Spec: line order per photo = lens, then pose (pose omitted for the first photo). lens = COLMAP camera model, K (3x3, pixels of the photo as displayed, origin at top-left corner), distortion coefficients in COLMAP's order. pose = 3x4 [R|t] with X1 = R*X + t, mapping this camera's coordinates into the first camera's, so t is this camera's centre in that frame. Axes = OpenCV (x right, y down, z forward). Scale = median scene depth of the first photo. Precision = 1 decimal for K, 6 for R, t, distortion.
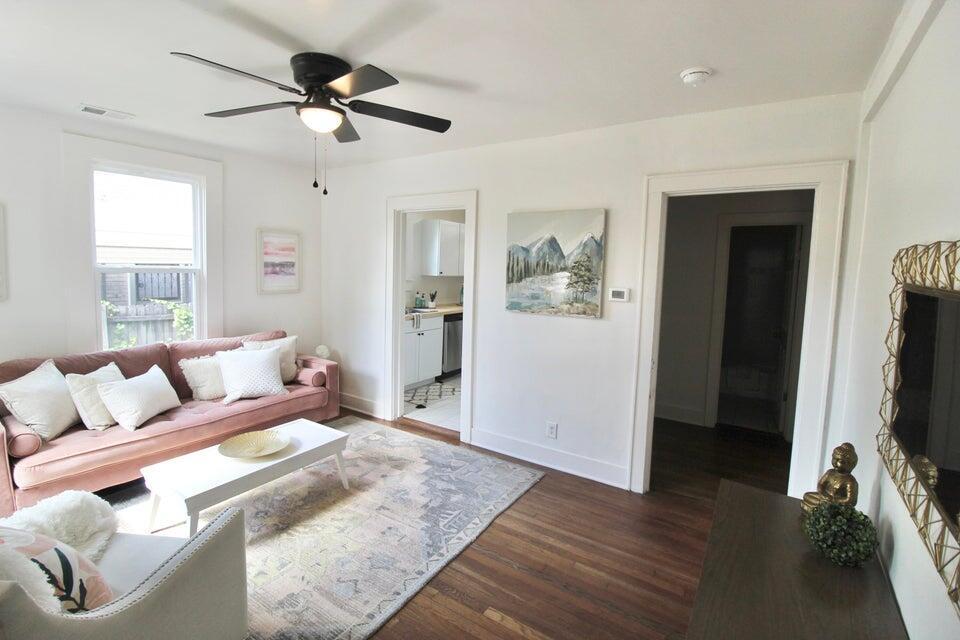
lens RADIAL K [[445.7, 0, 473.8], [0, 445.7, 311.1], [0, 0, 1]] dist [-0.007212, -0.009547]
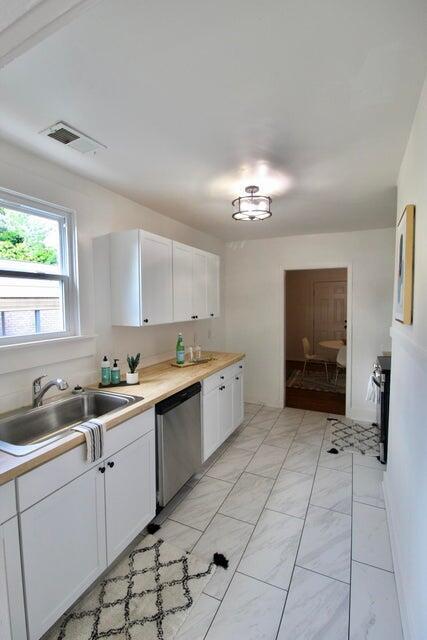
lens RADIAL K [[297.1, 0, 205.5], [0, 297.1, 320.7], [0, 0, 1]] dist [-0.007212, -0.009547]
pose [[0.991118, -0.046703, 0.124517, -0.075414], [0.051504, 0.998037, -0.035617, -0.114265], [-0.122609, 0.041714, 0.991578, 1.017702]]
